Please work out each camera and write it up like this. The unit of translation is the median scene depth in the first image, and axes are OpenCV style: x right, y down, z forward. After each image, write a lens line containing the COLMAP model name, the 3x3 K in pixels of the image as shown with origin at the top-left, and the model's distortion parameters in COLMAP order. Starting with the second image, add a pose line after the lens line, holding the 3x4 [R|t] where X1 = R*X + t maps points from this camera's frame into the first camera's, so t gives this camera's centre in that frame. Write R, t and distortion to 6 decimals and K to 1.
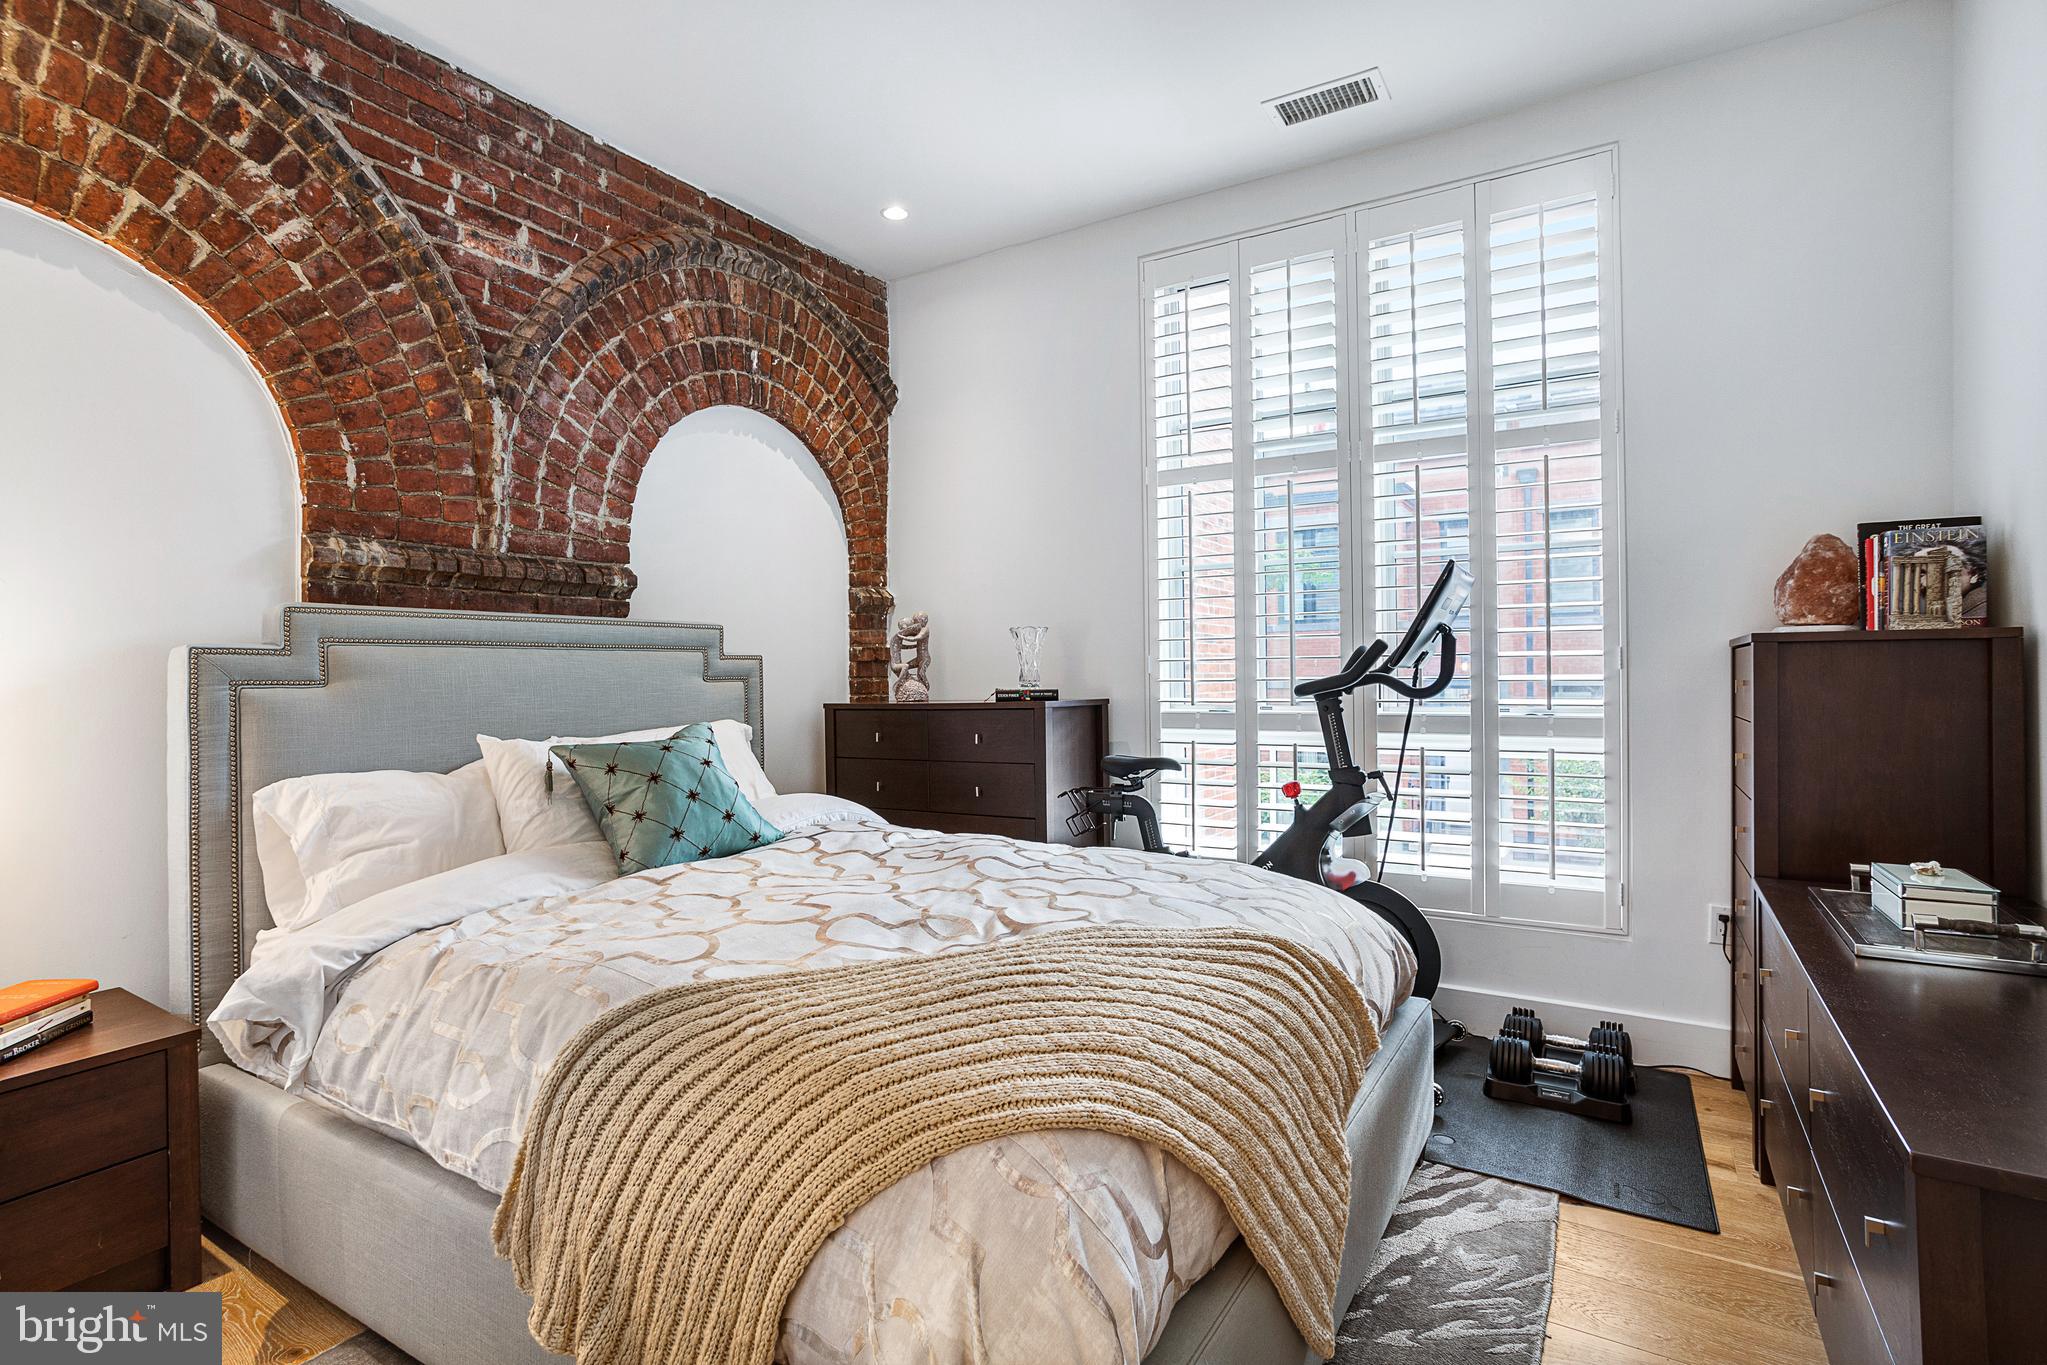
lens RADIAL K [[1000.6, 0, 1029.7], [0, 1000.6, 678.9], [0, 0, 1]] dist [-0.049132, 0.025191]
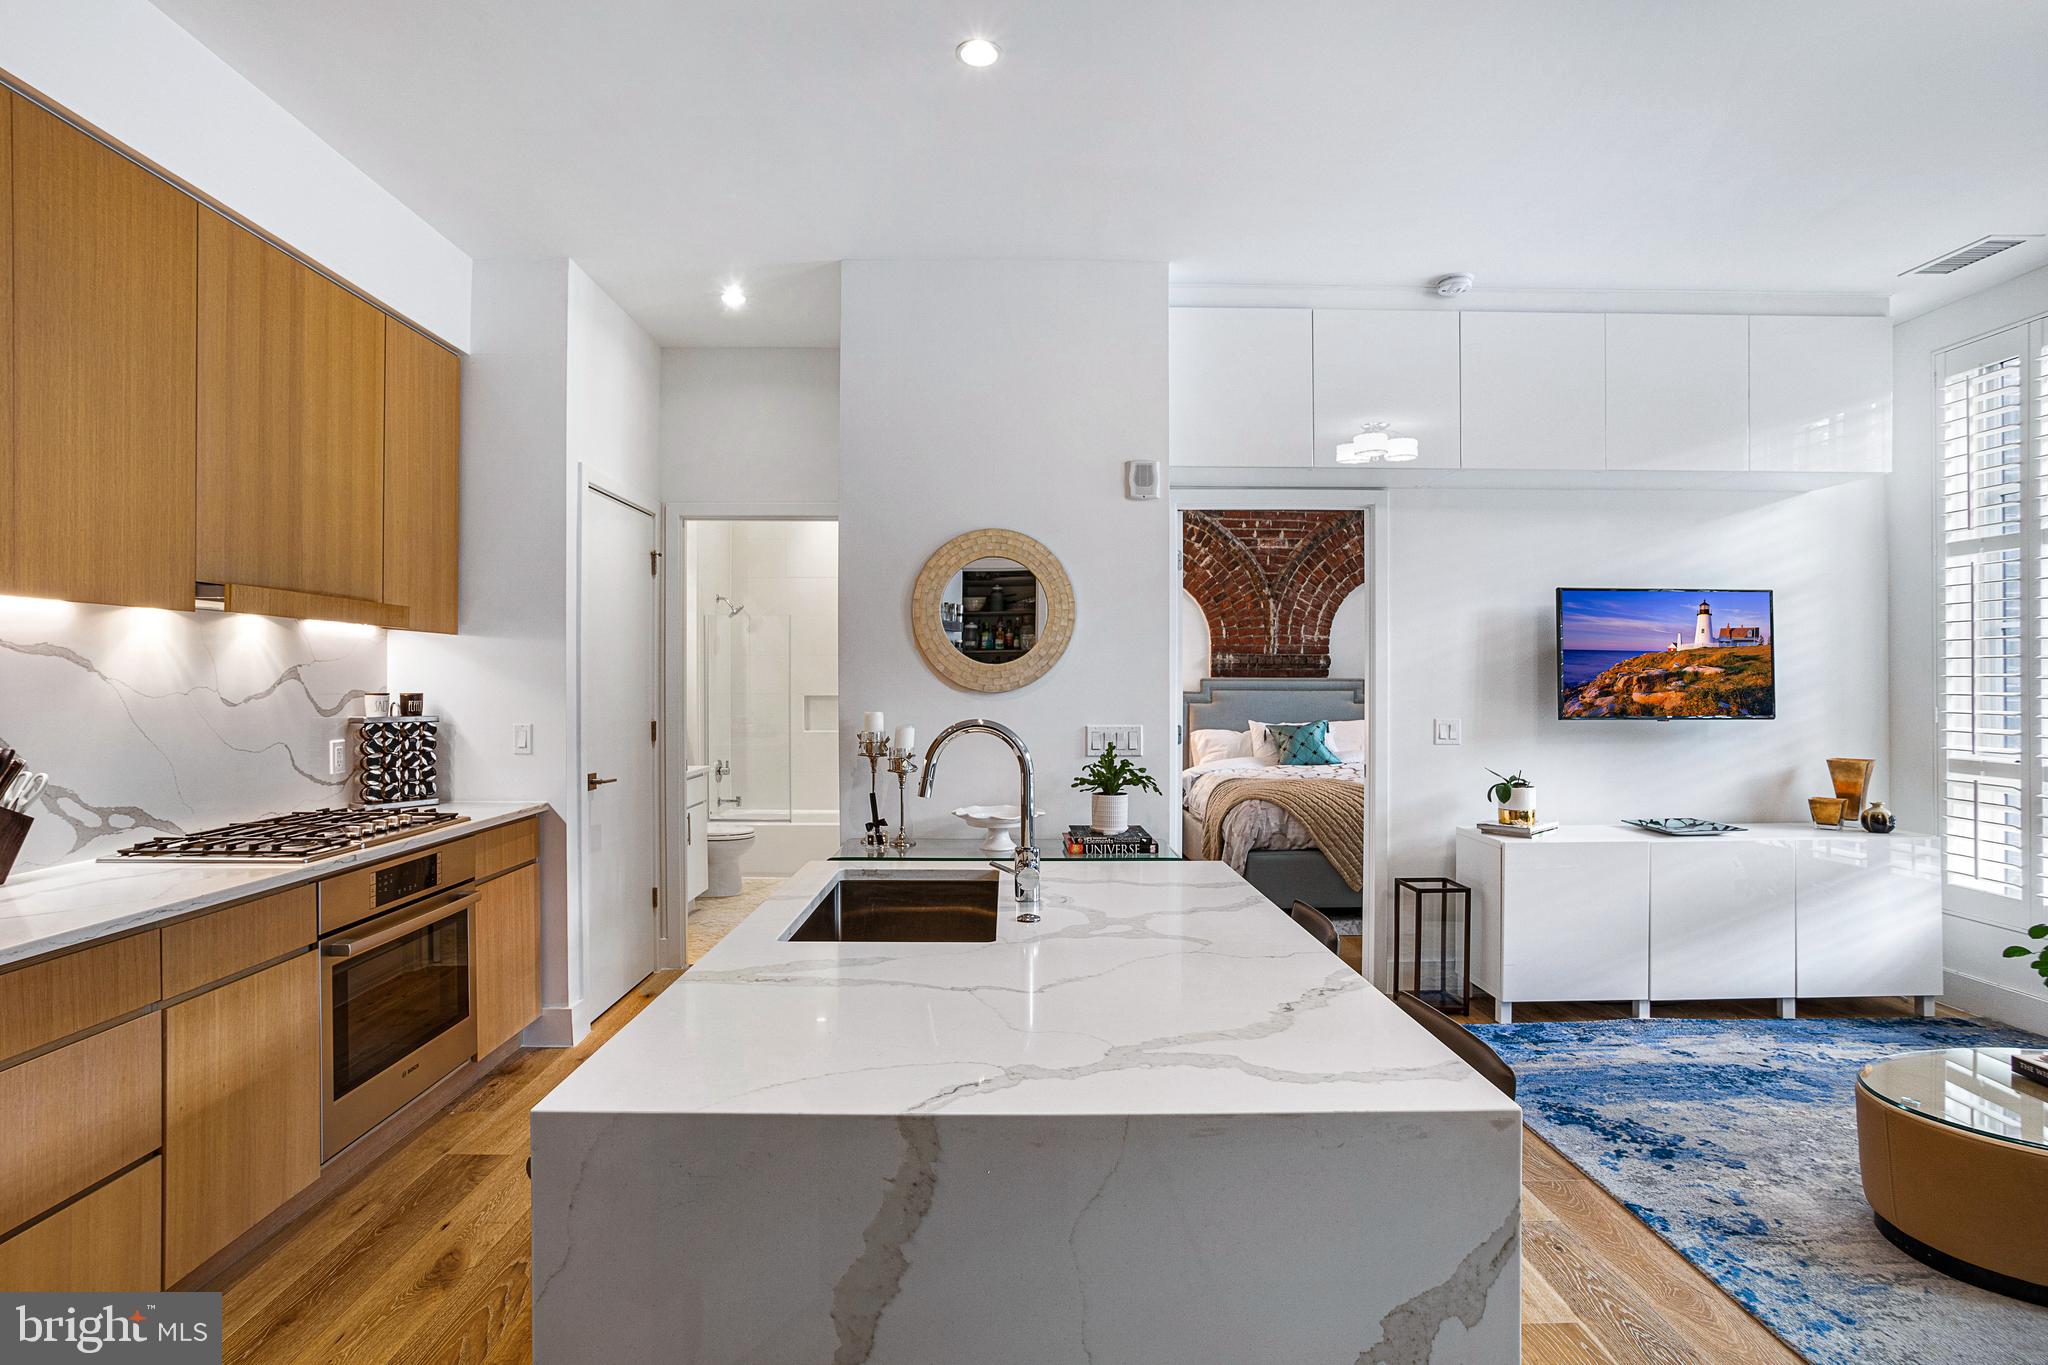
lens RADIAL K [[1001.1, 0, 1022.4], [0, 1001.1, 680.2], [0, 0, 1]] dist [-0.049132, 0.025191]
pose [[0.546458, 0.011903, -0.837402, 1.378108], [-0.008616, 0.999926, 0.008590, -0.073712], [0.837442, 0.002521, 0.546520, -1.074729]]
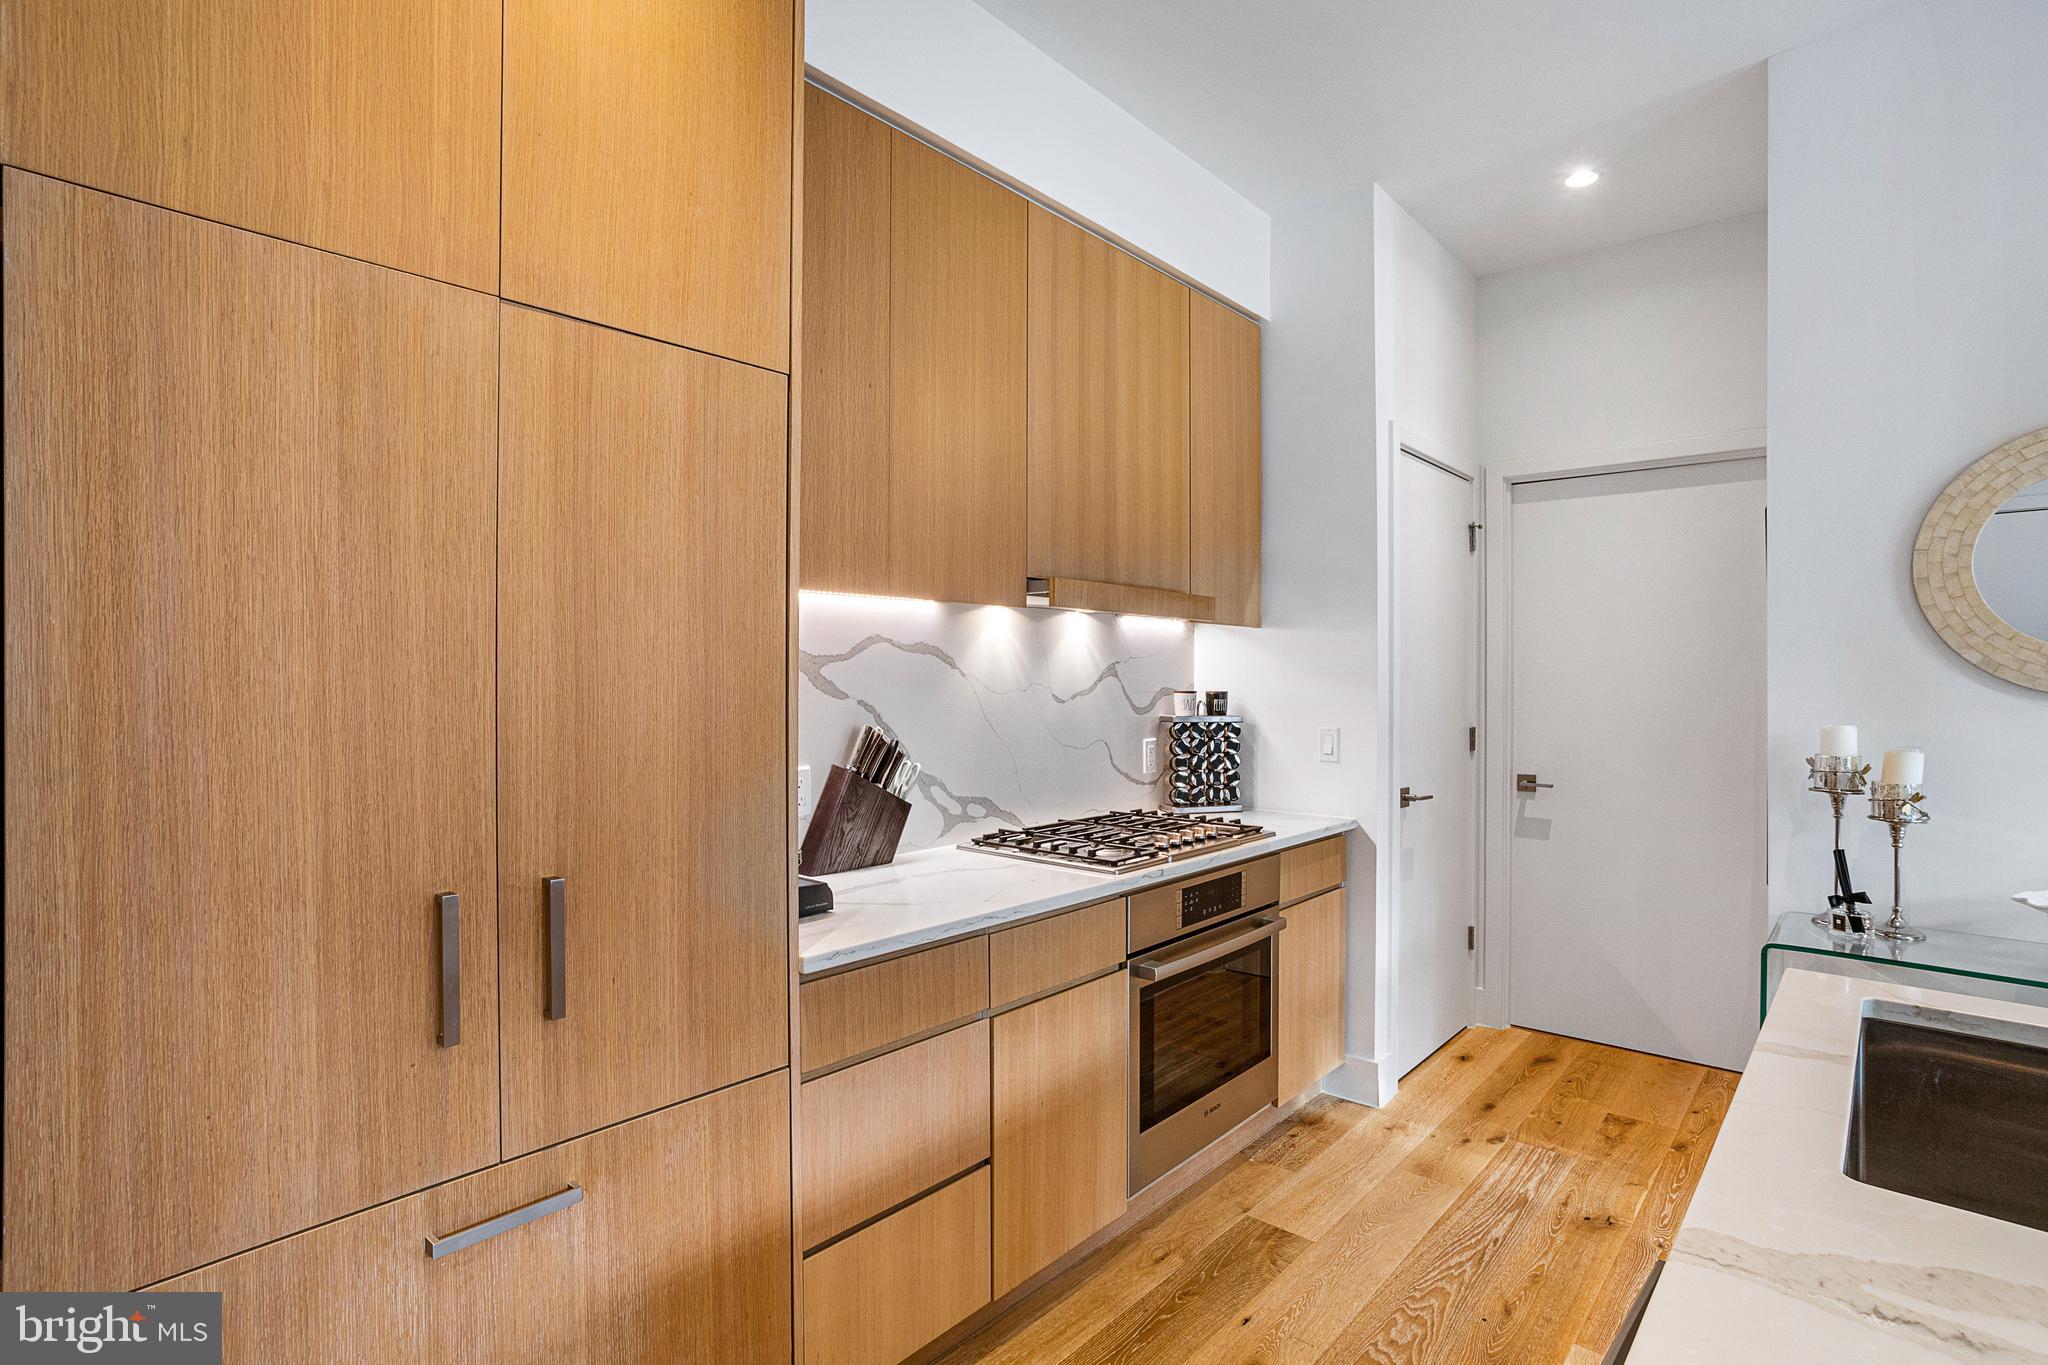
lens RADIAL K [[1001.1, 0, 1012.4], [0, 1001.1, 686.0], [0, 0, 1]] dist [-0.049132, 0.025191]
pose [[-0.172518, 0.017977, -0.984842, 0.813706], [-0.000140, 0.999833, 0.018275, -0.060865], [0.985006, 0.003291, -0.172486, -1.074475]]
